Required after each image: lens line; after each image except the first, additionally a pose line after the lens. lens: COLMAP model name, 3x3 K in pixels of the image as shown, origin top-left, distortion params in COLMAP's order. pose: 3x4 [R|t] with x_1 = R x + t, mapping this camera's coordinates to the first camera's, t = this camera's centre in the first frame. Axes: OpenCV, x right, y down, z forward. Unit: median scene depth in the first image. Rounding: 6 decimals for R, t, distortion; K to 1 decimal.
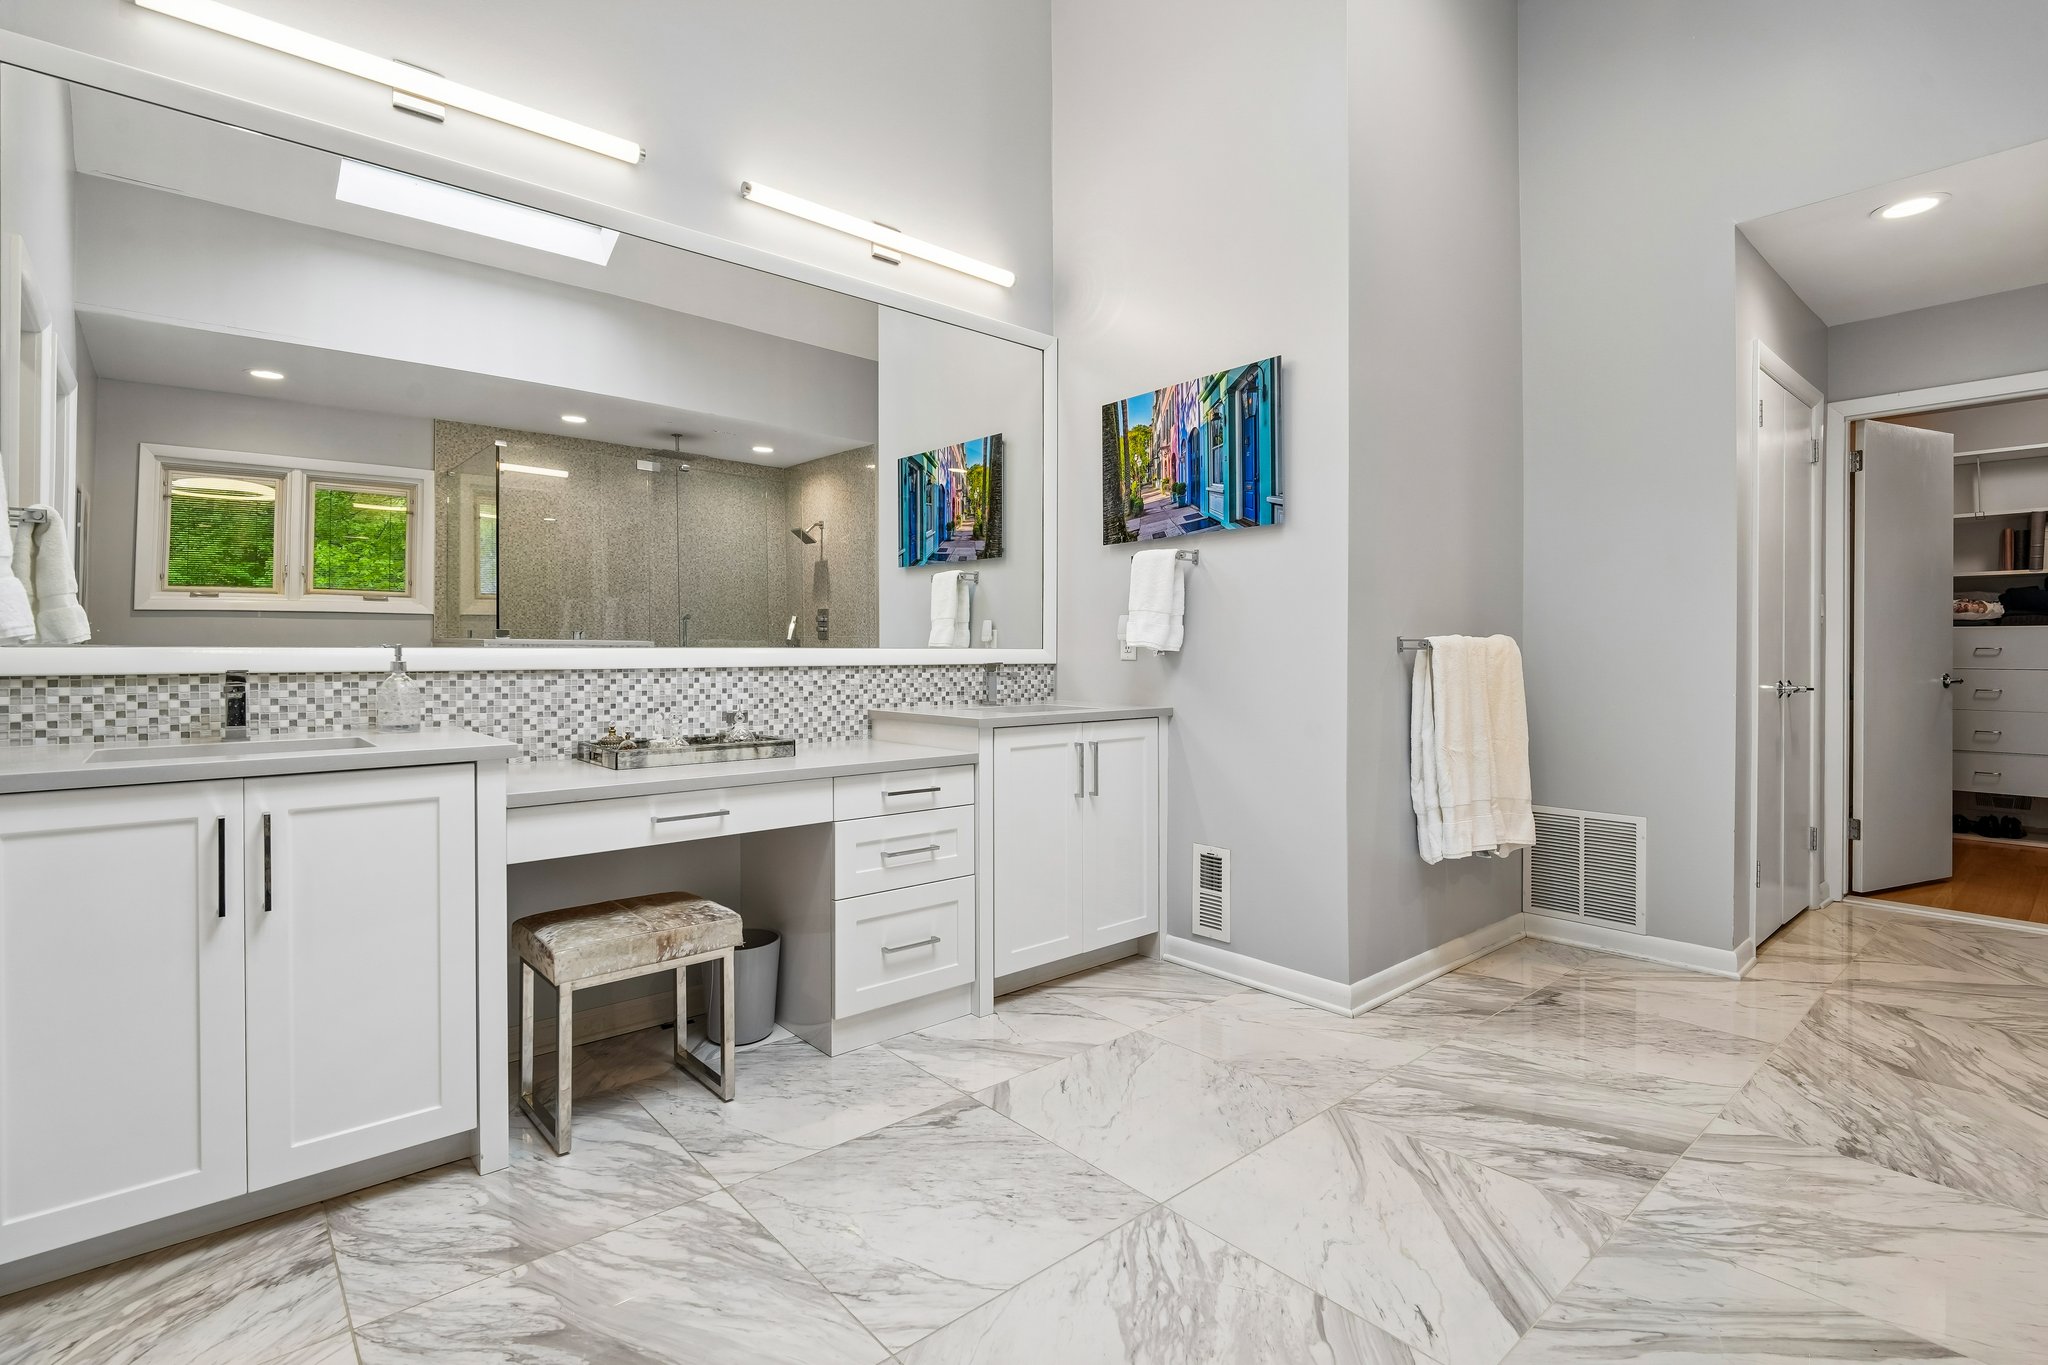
lens RADIAL K [[954.9, 0, 1035.1], [0, 954.9, 651.1], [0, 0, 1]] dist [0.000107, -0.003255]
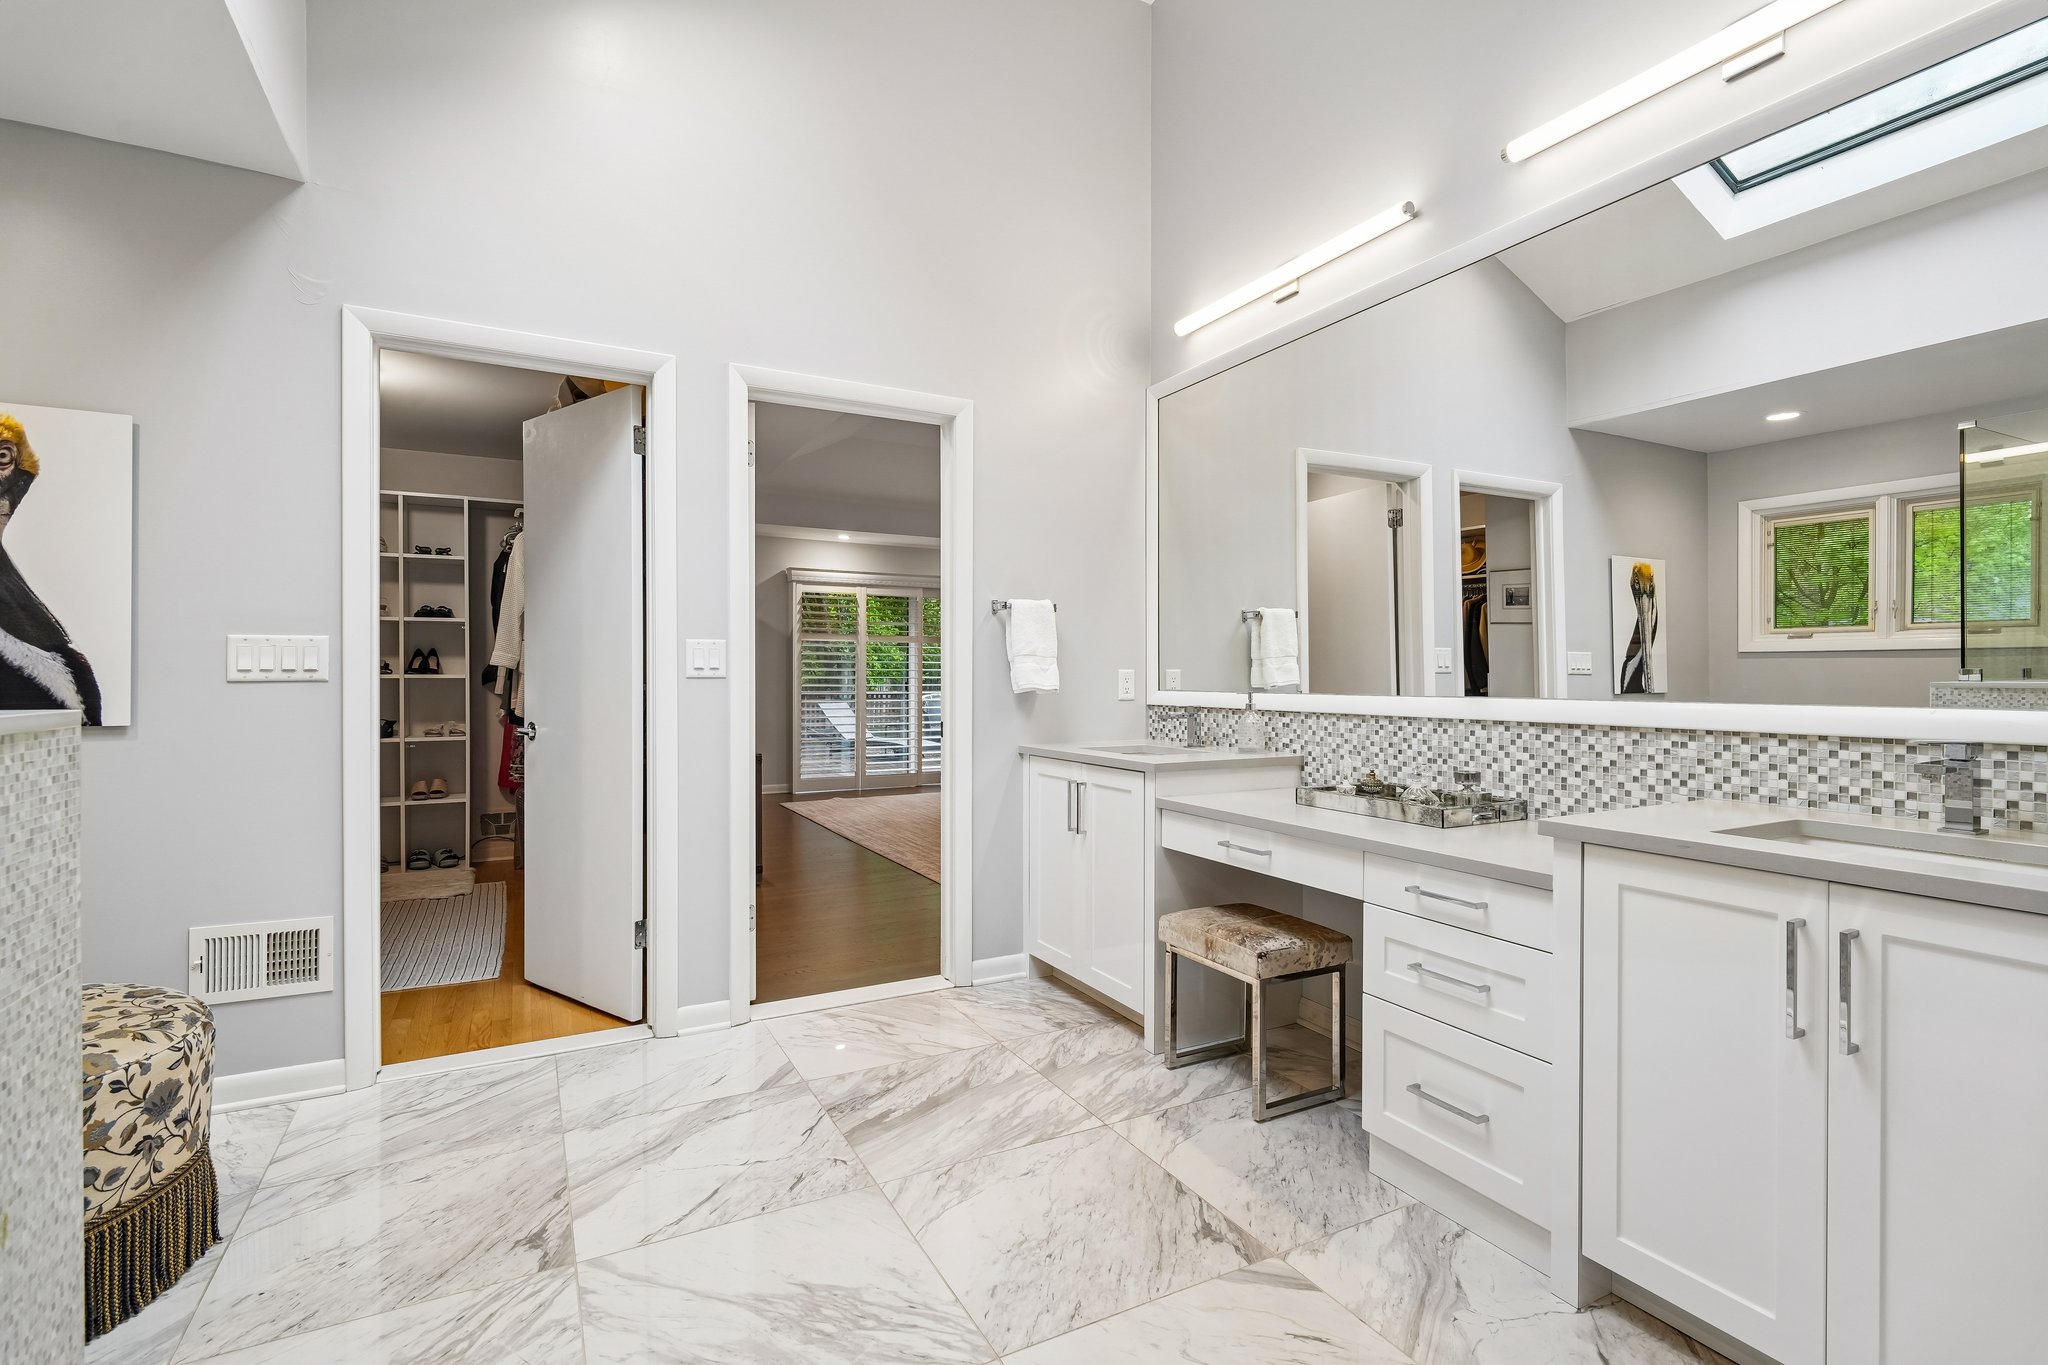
lens RADIAL K [[954.9, 0, 1024.9], [0, 954.9, 675.0], [0, 0, 1]] dist [0.000107, -0.003255]
pose [[-0.232234, -0.002983, -0.972655, 0.632460], [-0.004372, 0.999988, -0.002023, -0.021218], [0.972650, 0.003782, -0.232245, 0.802947]]
